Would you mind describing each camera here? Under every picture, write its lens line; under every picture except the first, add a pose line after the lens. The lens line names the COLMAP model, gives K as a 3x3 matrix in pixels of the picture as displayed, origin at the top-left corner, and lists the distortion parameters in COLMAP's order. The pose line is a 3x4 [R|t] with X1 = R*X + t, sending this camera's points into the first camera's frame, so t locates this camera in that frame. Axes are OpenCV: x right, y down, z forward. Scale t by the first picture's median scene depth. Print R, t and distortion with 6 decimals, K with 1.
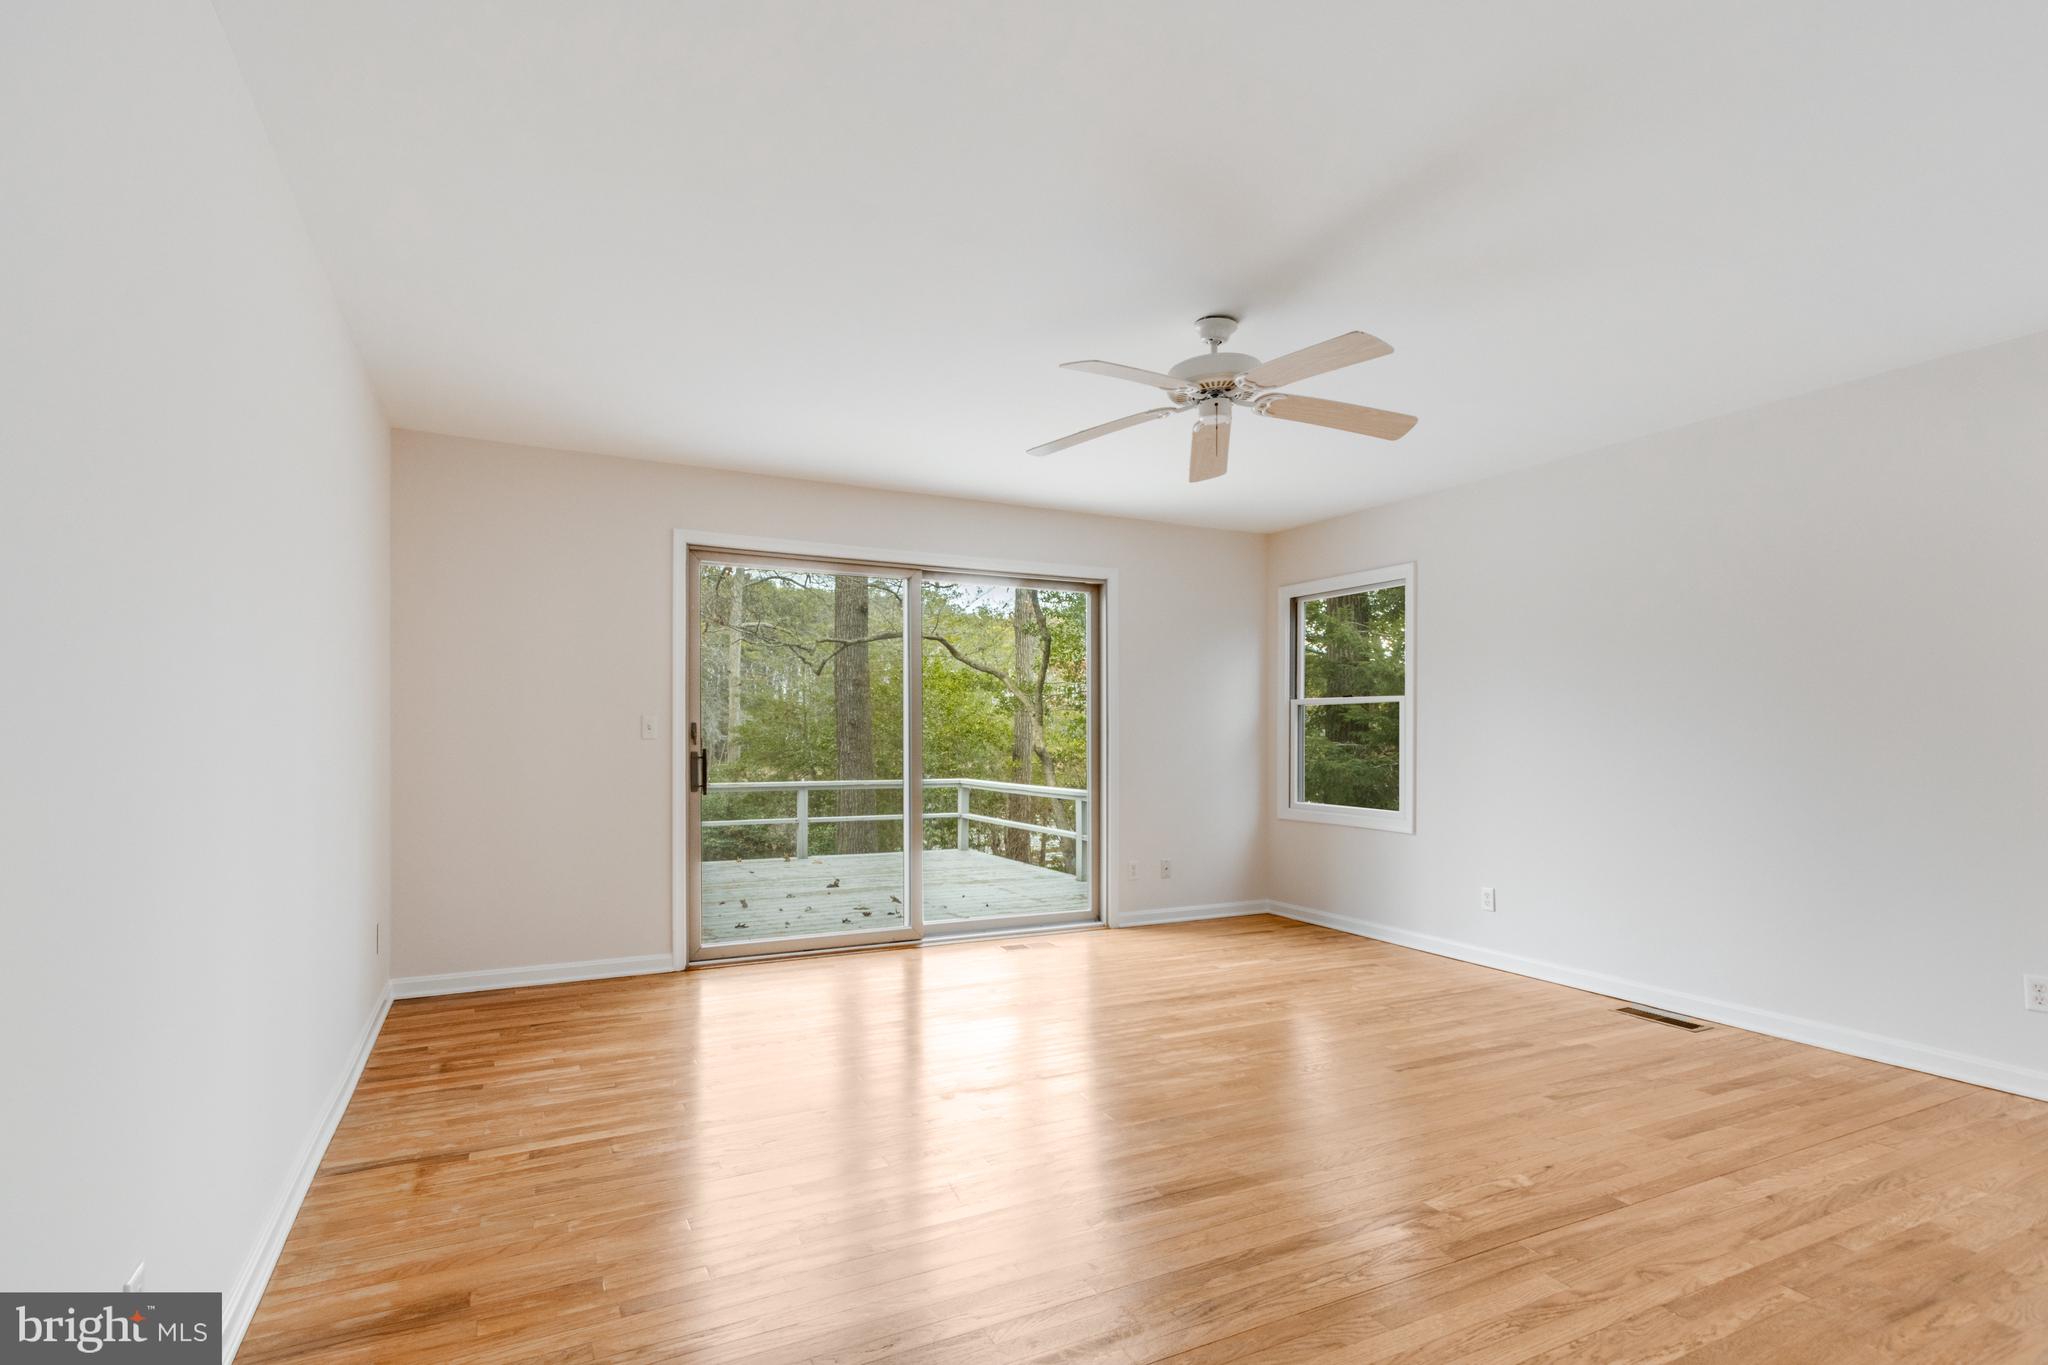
lens RADIAL K [[966.9, 0, 975.5], [0, 966.9, 731.1], [0, 0, 1]] dist [0.001385, -0.001100]
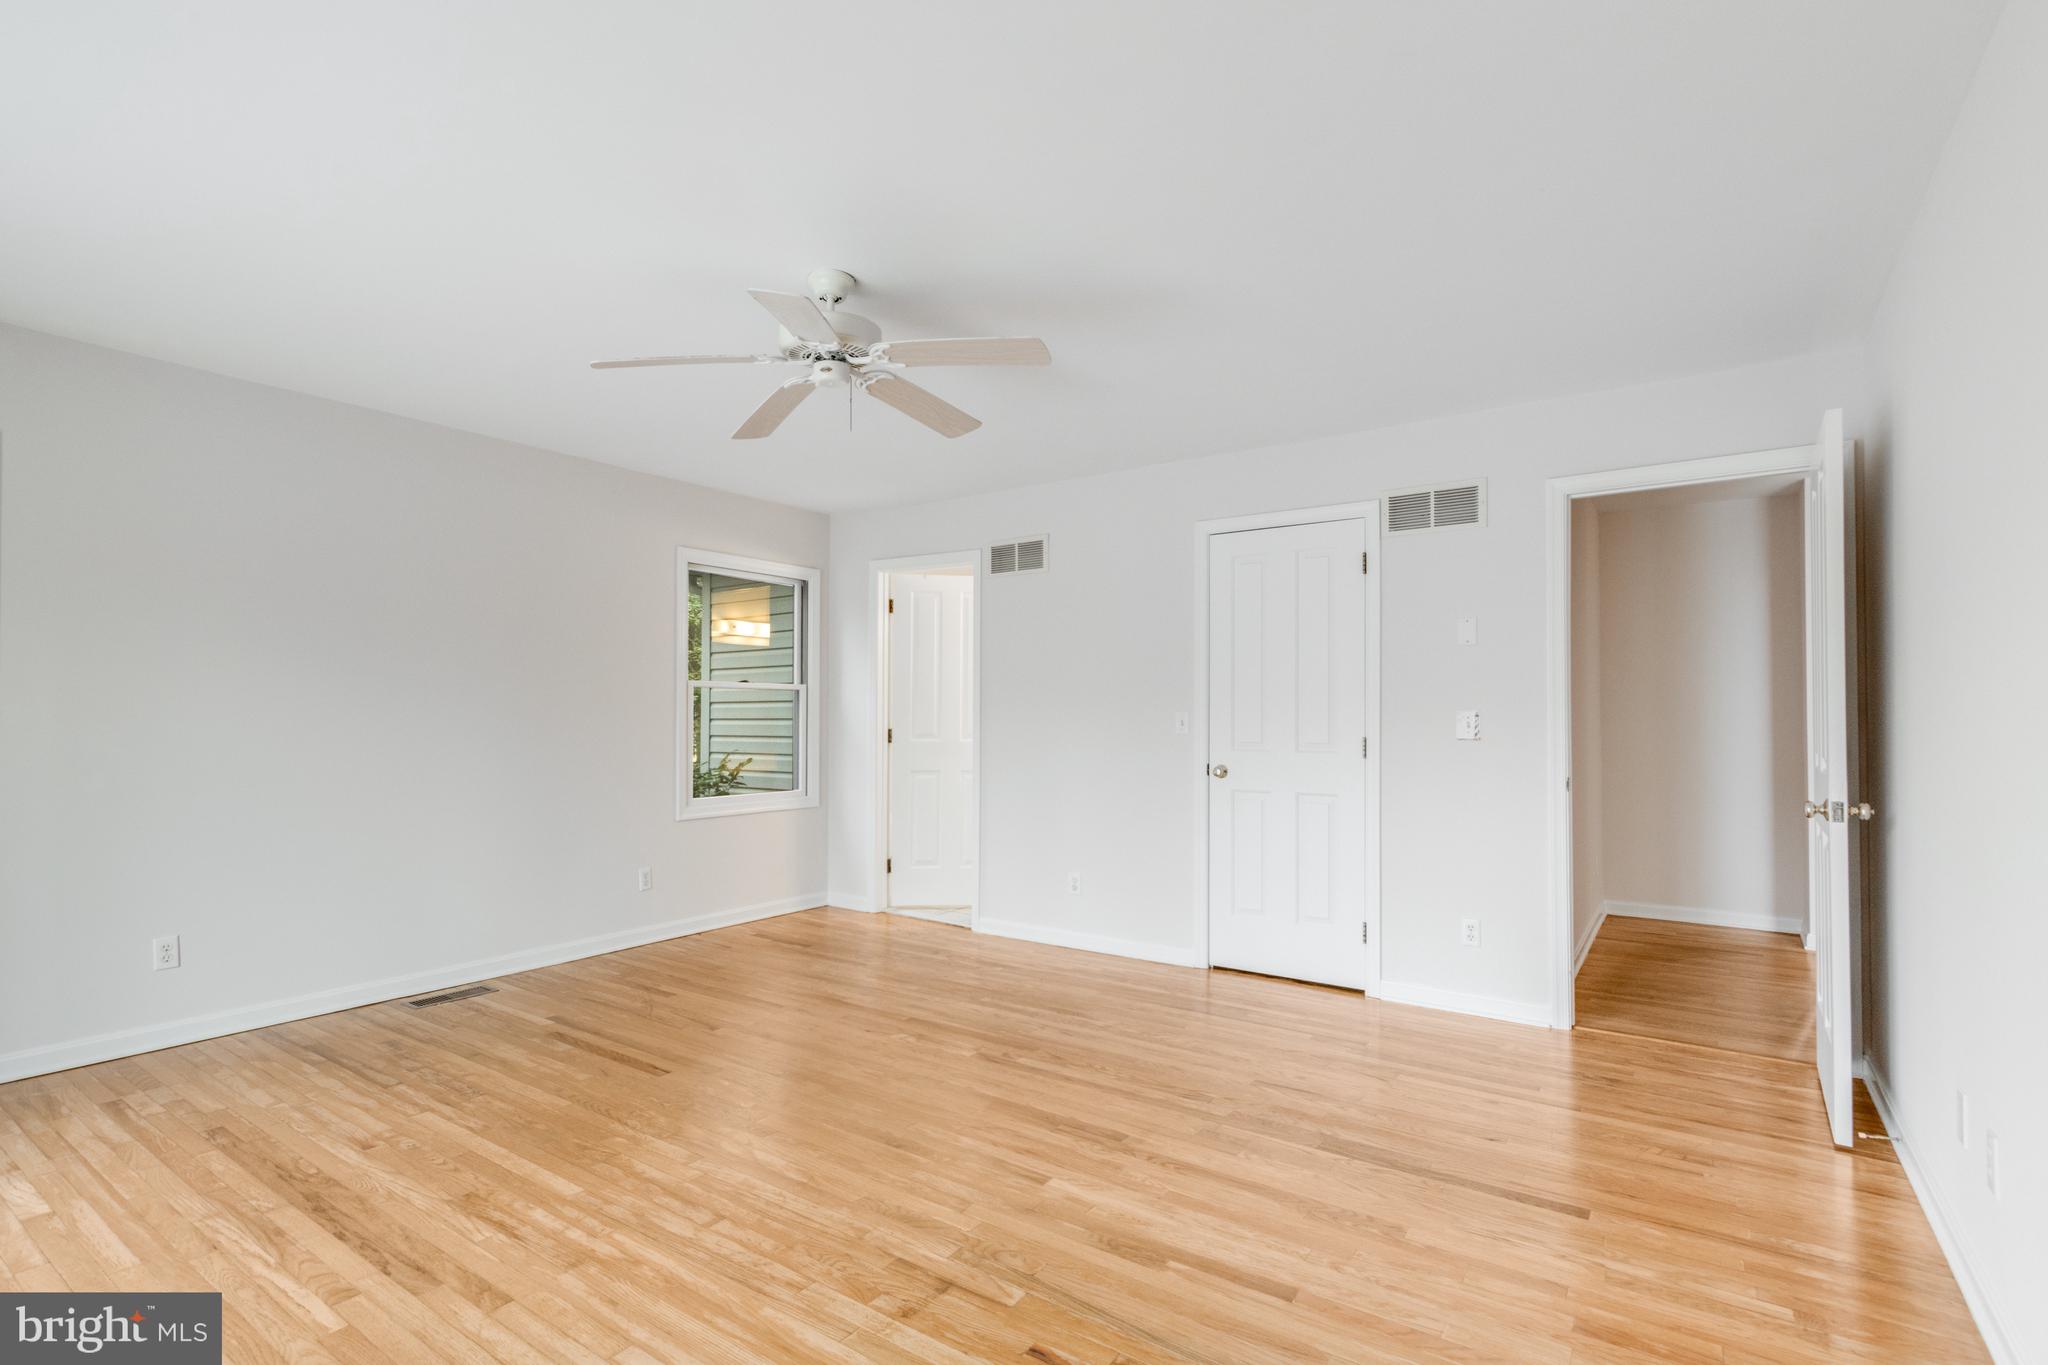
lens RADIAL K [[966.9, 0, 1019.5], [0, 966.9, 695.2], [0, 0, 1]] dist [0.001385, -0.001100]
pose [[-0.486555, 0.015293, 0.873516, -0.522809], [-0.004451, 0.999790, -0.019983, -0.003257], [-0.873639, -0.013610, -0.486385, 1.064289]]
